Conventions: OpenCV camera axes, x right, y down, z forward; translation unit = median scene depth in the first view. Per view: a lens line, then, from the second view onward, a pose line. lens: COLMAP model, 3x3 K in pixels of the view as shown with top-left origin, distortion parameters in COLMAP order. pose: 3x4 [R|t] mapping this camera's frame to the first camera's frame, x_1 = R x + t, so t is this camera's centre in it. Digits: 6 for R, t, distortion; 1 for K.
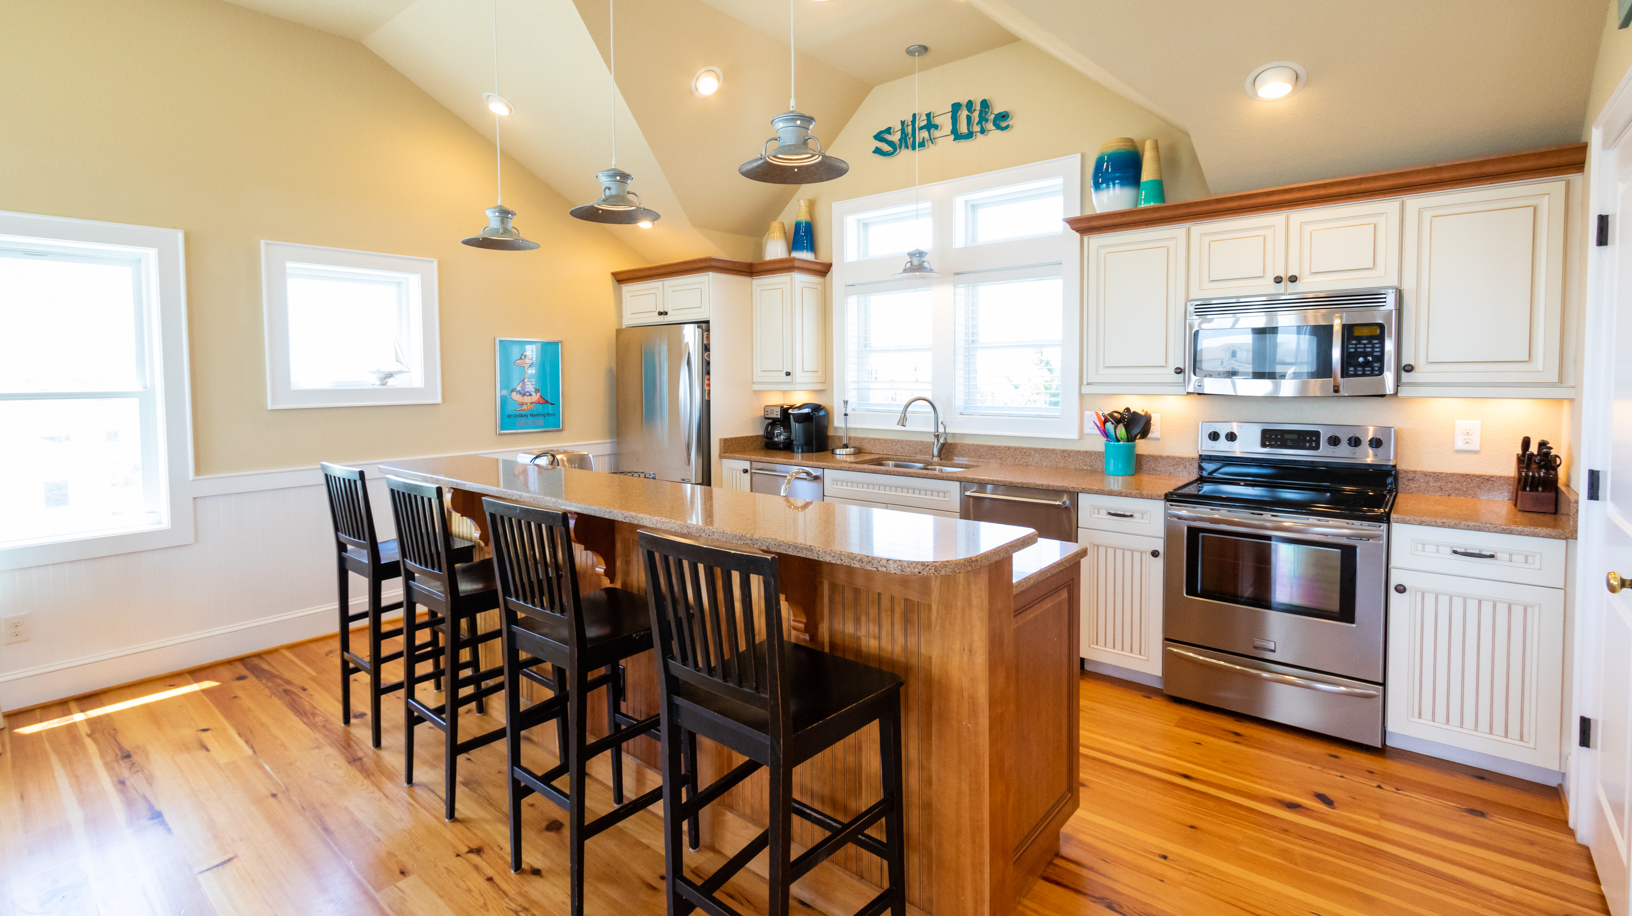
lens RADIAL K [[739.3, 0, 817.8], [0, 739.3, 406.9], [0, 0, 1]] dist [0.003275, 0.000483]
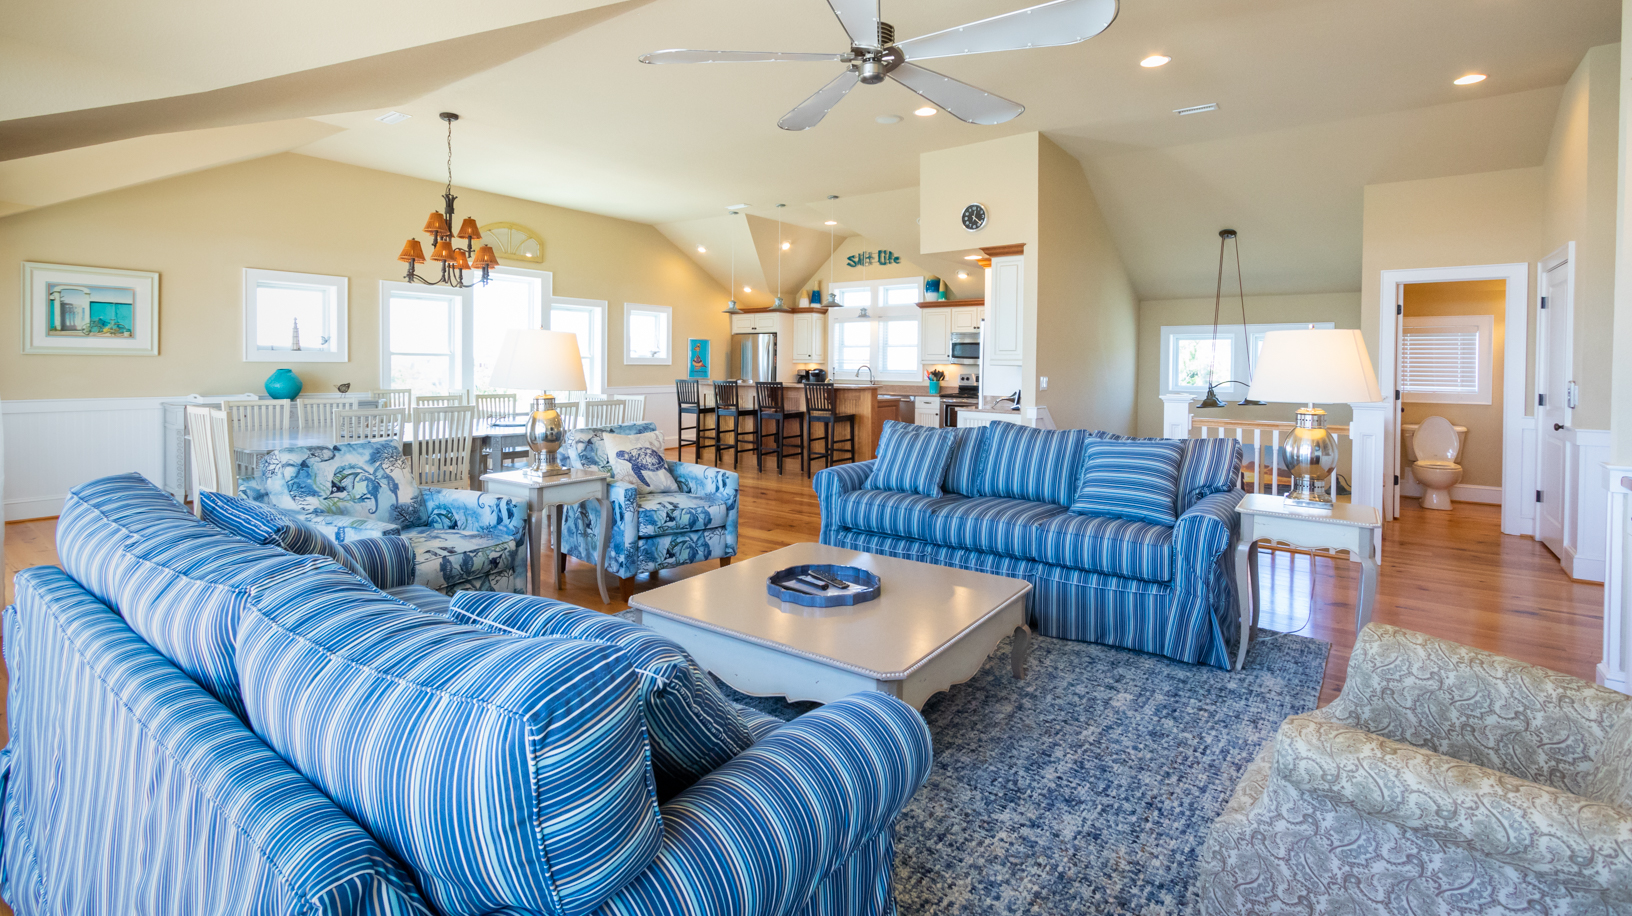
lens RADIAL K [[762.9, 0, 813.3], [0, 762.9, 375.7], [0, 0, 1]] dist [0.000351, 0.000000]
pose [[0.998694, 0.017302, 0.048072, -0.162159], [-0.015769, 0.999360, -0.032094, 0.108588], [-0.048597, 0.031294, 0.998328, -1.610314]]
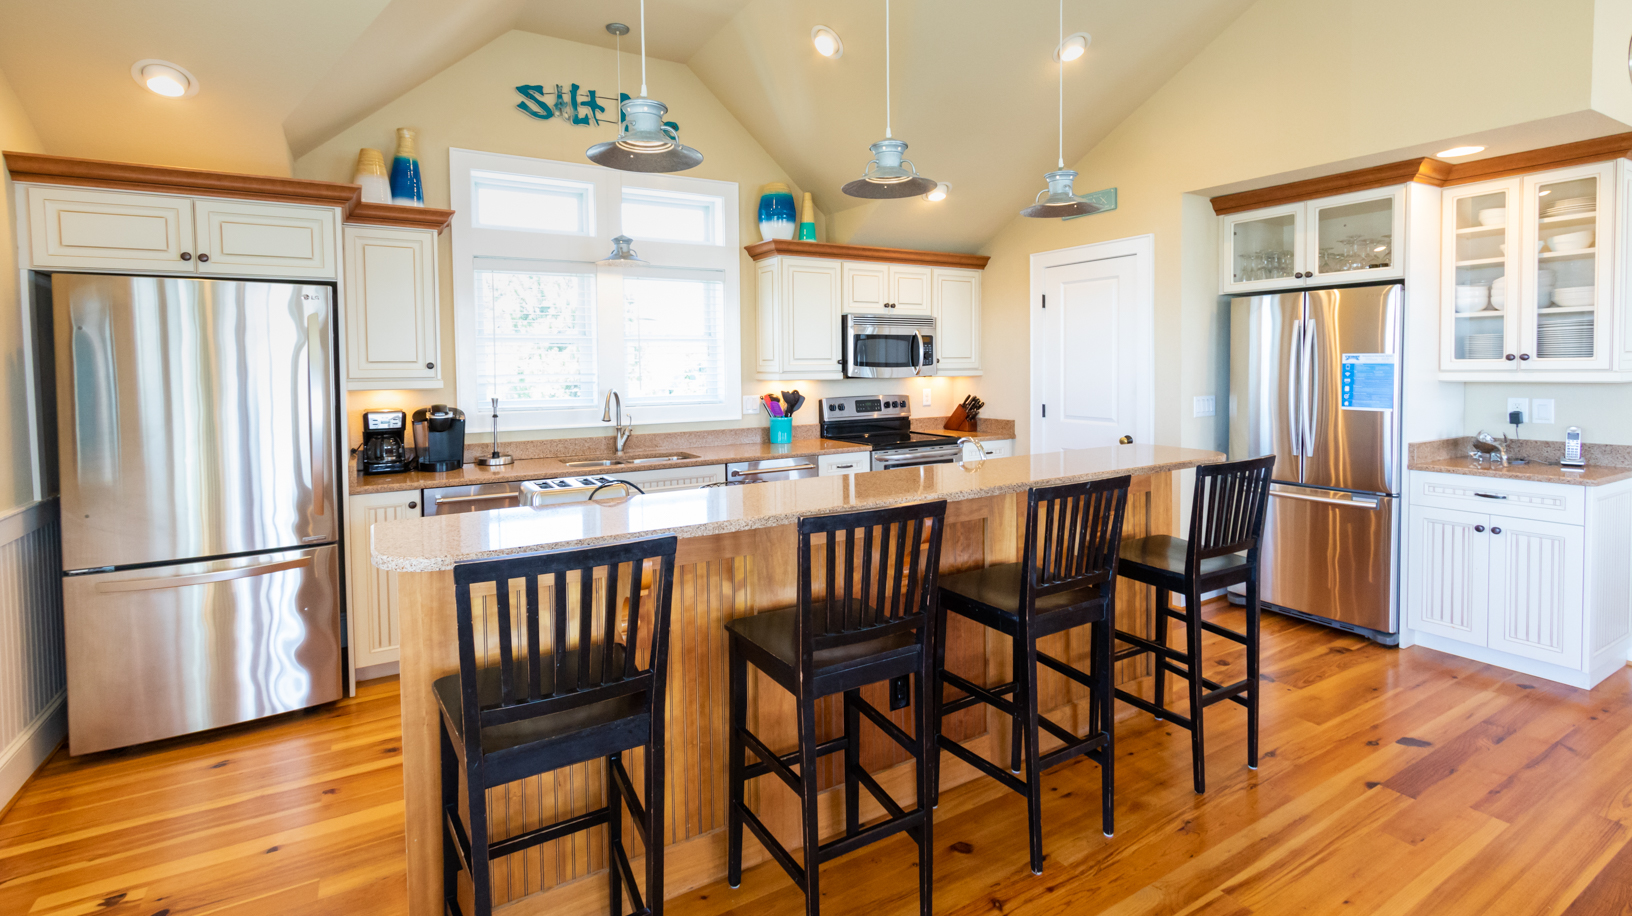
lens RADIAL K [[743.4, 0, 815.8], [0, 743.4, 391.0], [0, 0, 1]] dist [0.000142, 0.000032]
pose [[0.331849, -0.030156, 0.942850, -0.691675], [0.049905, 0.998650, 0.014375, -0.012690], [-0.942011, 0.042283, 0.332907, 0.446125]]
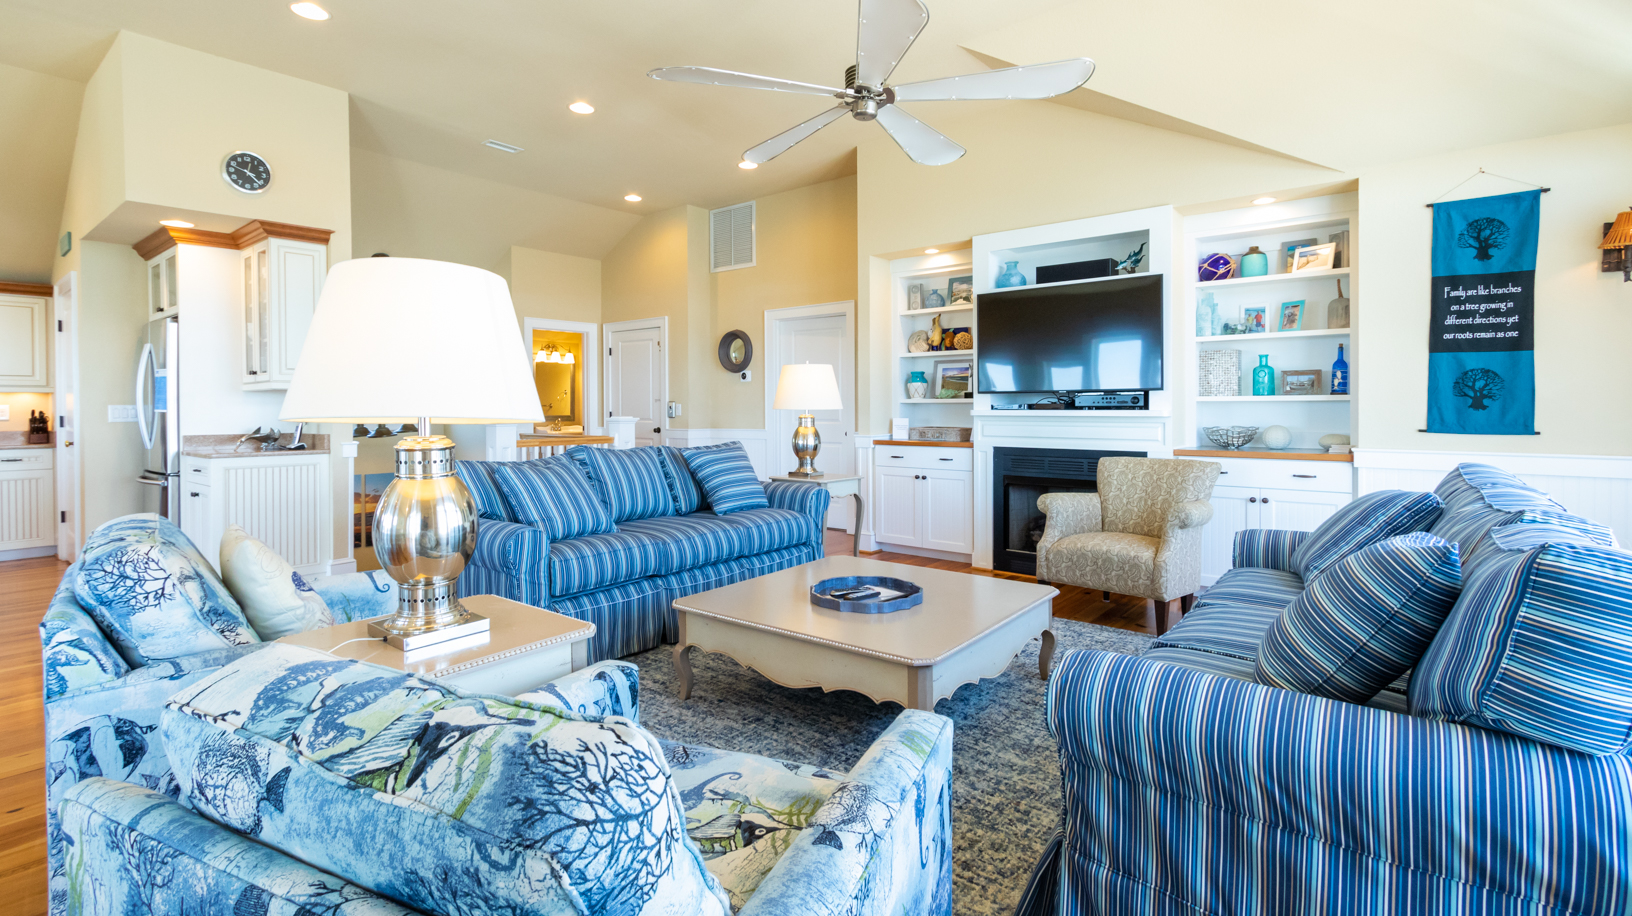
lens RADIAL K [[740.1, 0, 812.9], [0, 740.1, 412.5], [0, 0, 1]] dist [0.000756, -0.000163]
pose [[-0.015173, -0.001795, 0.999883, -0.812196], [0.048521, 0.998819, 0.002530, 0.097211], [-0.998707, 0.048554, -0.015068, -0.812858]]
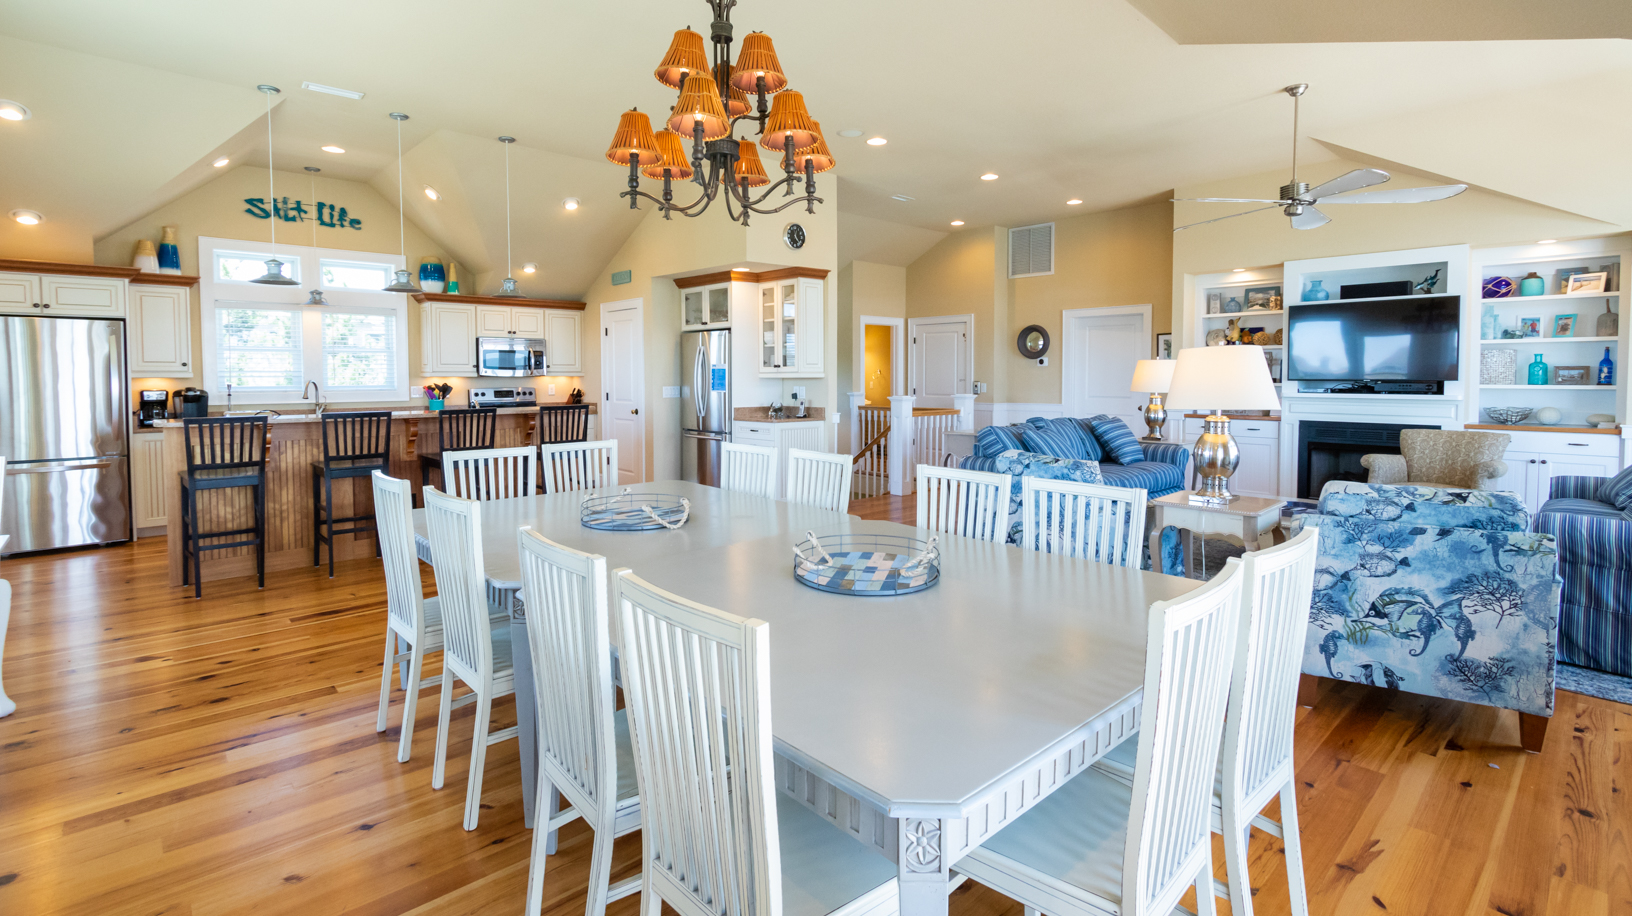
lens RADIAL K [[739.9, 0, 810.9], [0, 739.9, 402.2], [0, 0, 1]] dist [0.000758, -0.000708]
pose [[0.127445, -0.030051, 0.991390, -1.341090], [0.044933, 0.998690, 0.024496, 0.043509], [-0.990827, 0.041424, 0.128629, -0.280164]]
